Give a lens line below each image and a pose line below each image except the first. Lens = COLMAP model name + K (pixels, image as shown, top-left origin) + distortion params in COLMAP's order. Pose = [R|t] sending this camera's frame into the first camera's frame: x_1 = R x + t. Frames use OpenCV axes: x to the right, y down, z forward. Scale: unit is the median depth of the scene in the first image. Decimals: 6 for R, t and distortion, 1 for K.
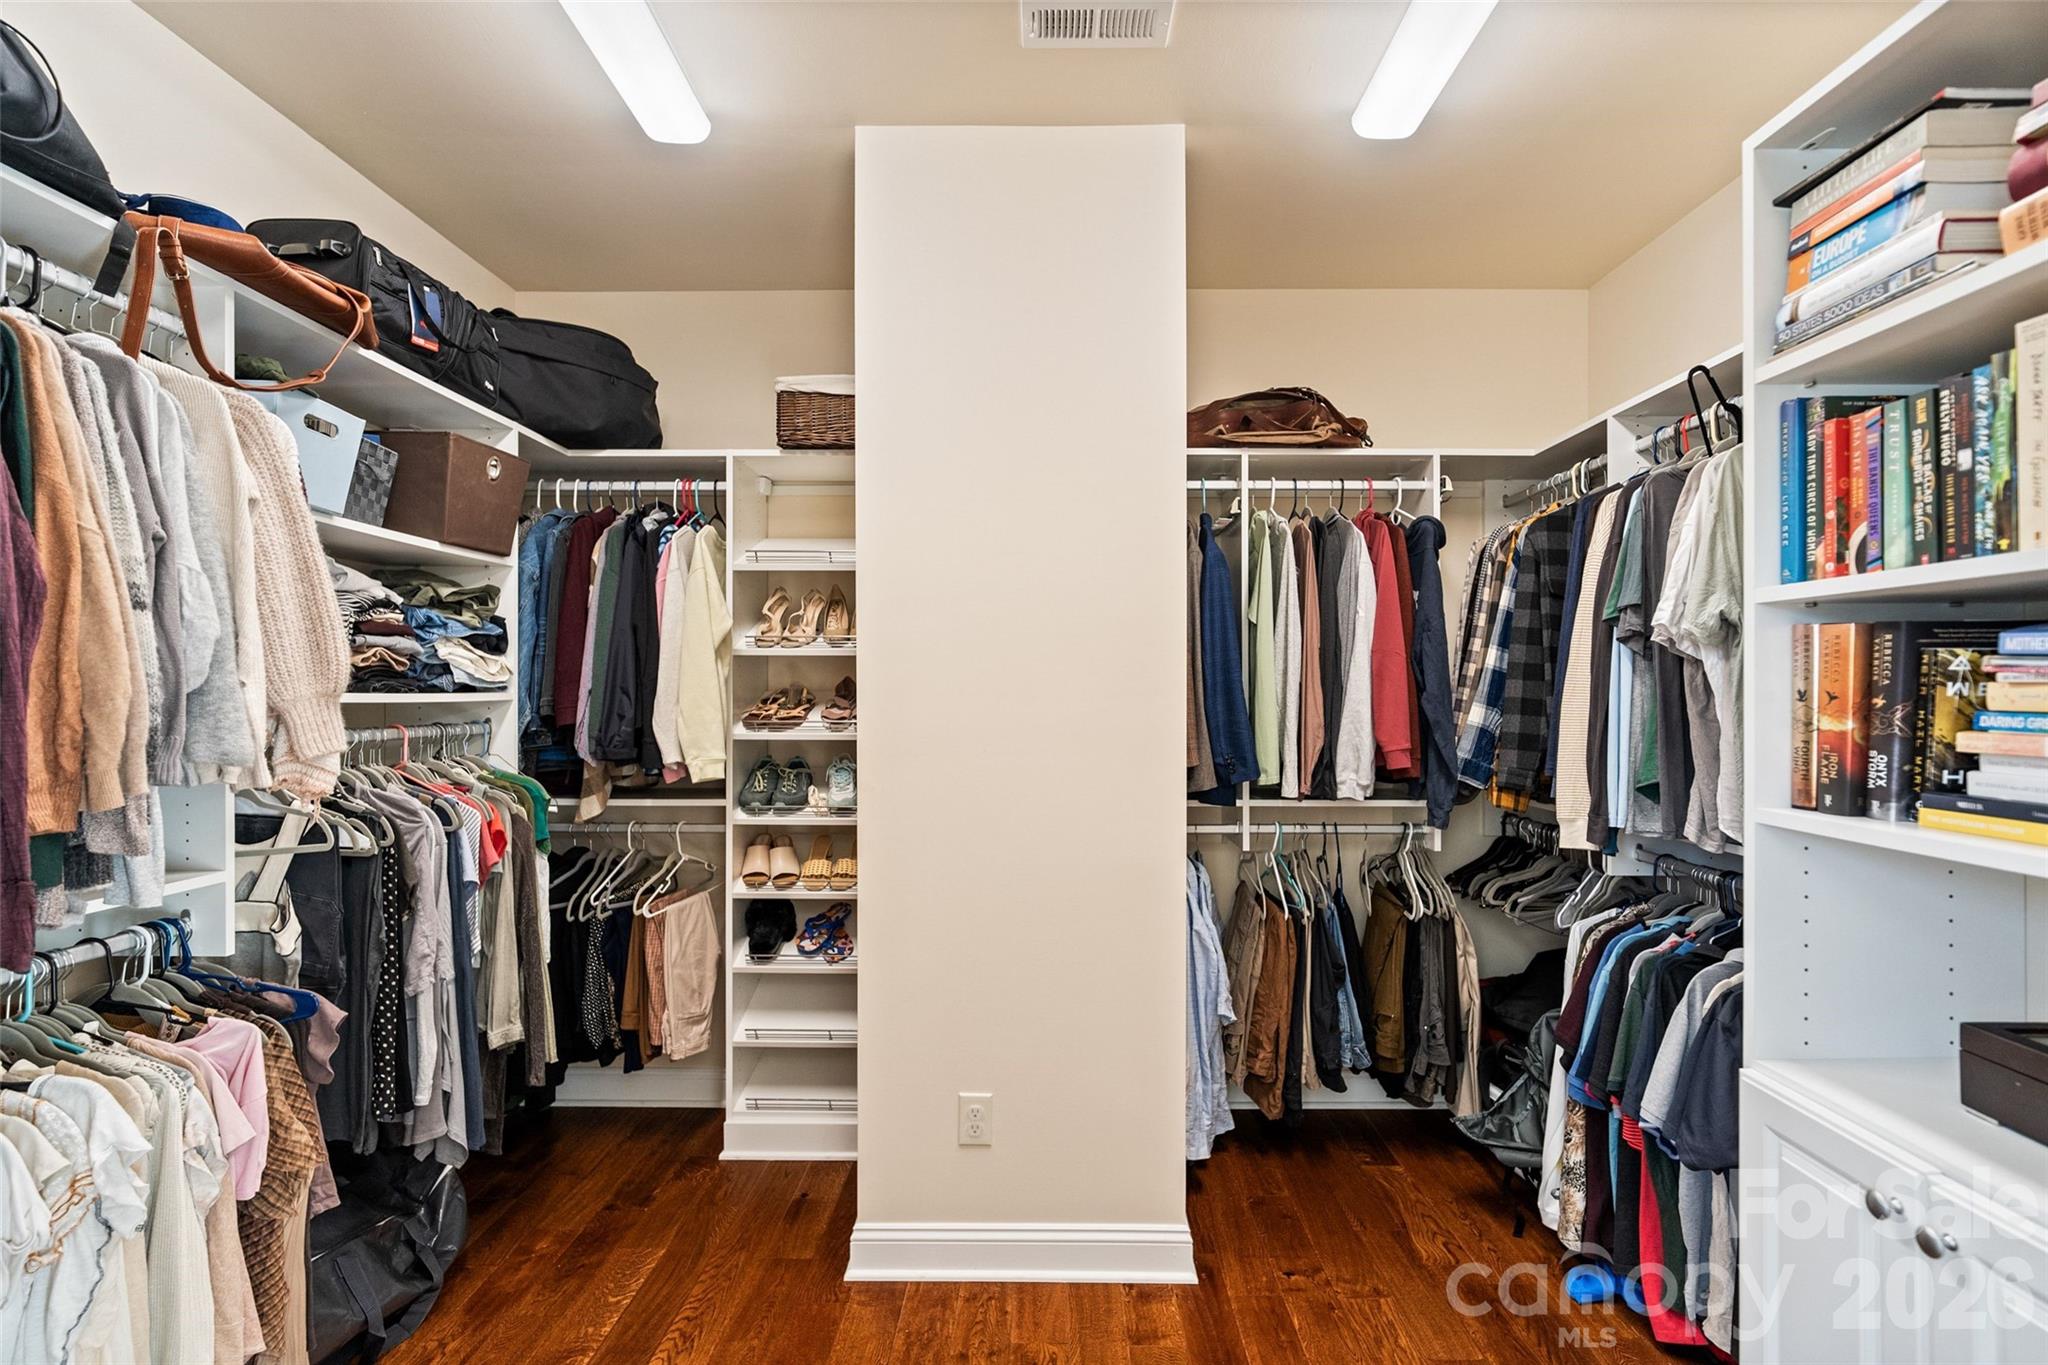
lens RADIAL K [[980.4, 0, 1028.8], [0, 980.4, 685.0], [0, 0, 1]] dist [0.000995, -0.000571]
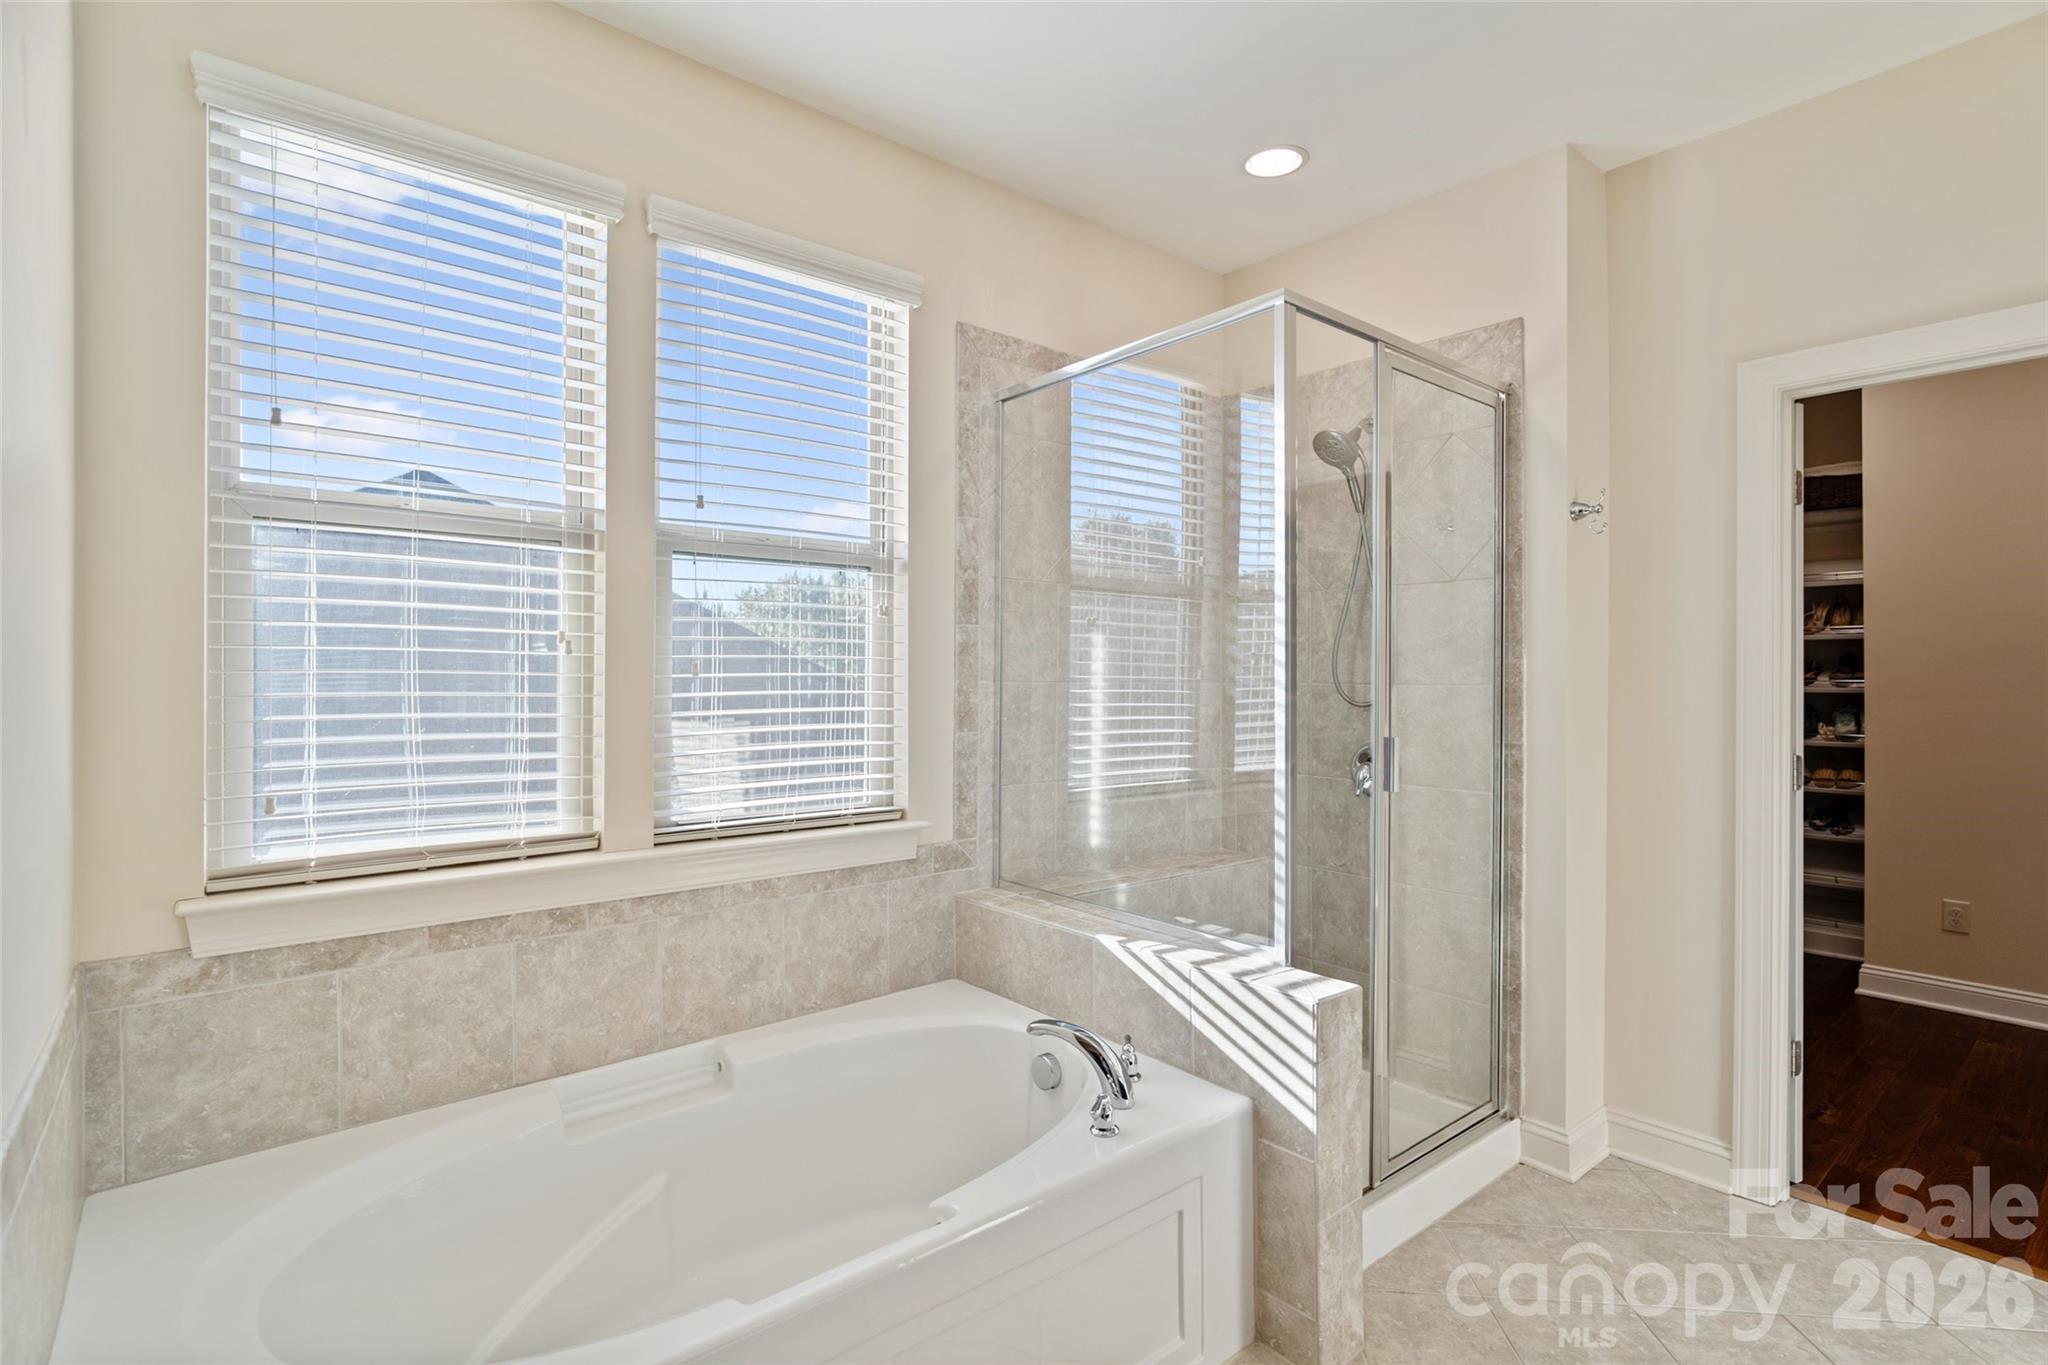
lens RADIAL K [[980.4, 0, 1023.0], [0, 980.4, 682.3], [0, 0, 1]] dist [0.000995, -0.000571]
pose [[0.656263, 0.007808, -0.754492, 0.124791], [-0.007763, 0.999963, 0.003596, 0.044162], [0.754493, 0.003497, 0.656299, -1.007092]]
